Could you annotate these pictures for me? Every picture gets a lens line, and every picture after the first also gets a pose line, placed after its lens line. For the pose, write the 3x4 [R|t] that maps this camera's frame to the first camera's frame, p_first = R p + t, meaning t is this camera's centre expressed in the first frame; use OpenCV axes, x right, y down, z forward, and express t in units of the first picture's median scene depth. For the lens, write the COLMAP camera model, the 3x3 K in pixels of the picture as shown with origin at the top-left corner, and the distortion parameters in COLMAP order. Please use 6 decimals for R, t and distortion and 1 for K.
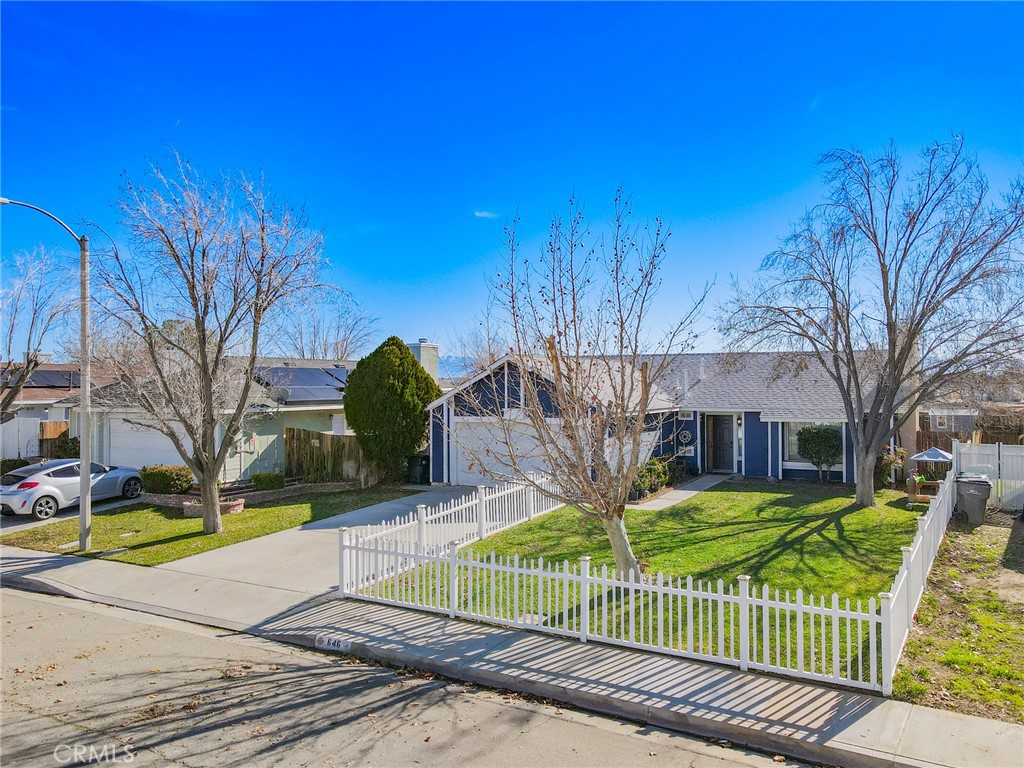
lens RADIAL K [[814.4, 0, 527.6], [0, 814.4, 355.6], [0, 0, 1]] dist [0.023379, -0.000056]
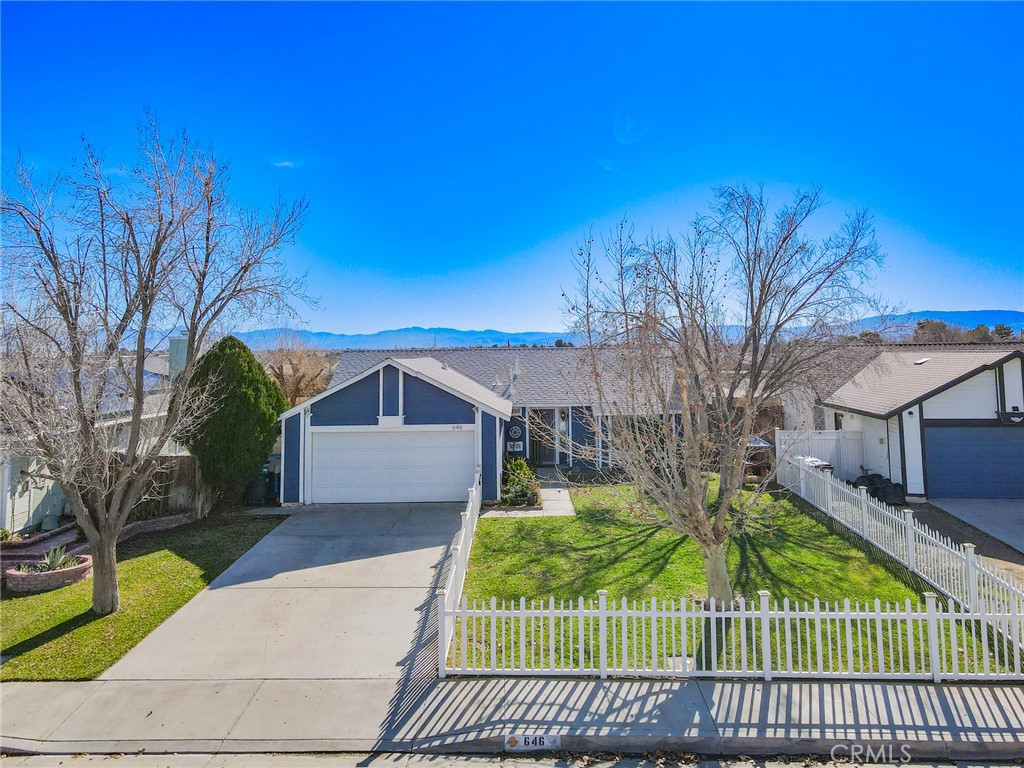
lens RADIAL K [[787.7, 0, 521.7], [0, 787.7, 272.9], [0, 0, 1]] dist [0.018996, -0.001966]
pose [[0.881776, 0.040288, 0.469945, -0.579326], [-0.006758, 0.997322, -0.072819, -0.059671], [-0.471621, 0.061034, 0.879687, 0.235990]]
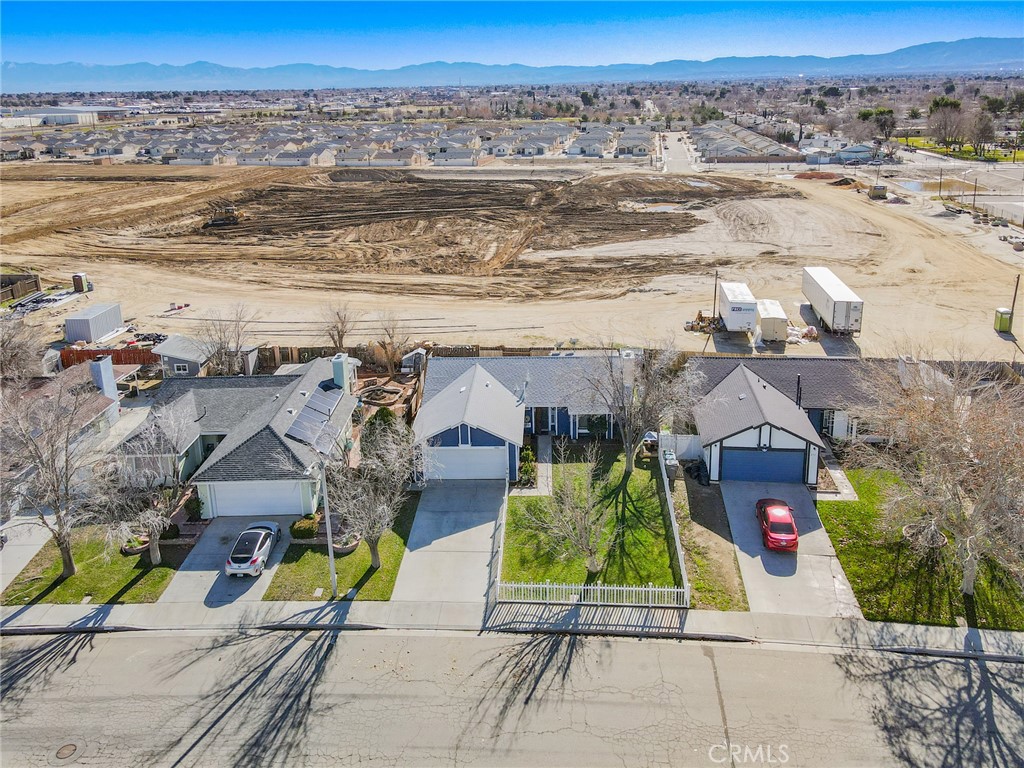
lens RADIAL K [[787.7, 0, 521.7], [0, 787.7, 272.9], [0, 0, 1]] dist [0.018996, -0.001966]
pose [[0.896174, -0.115727, 0.428345, -1.197770], [0.004051, 0.967481, 0.252912, -1.471112], [-0.443684, -0.224918, 0.867500, -1.087958]]
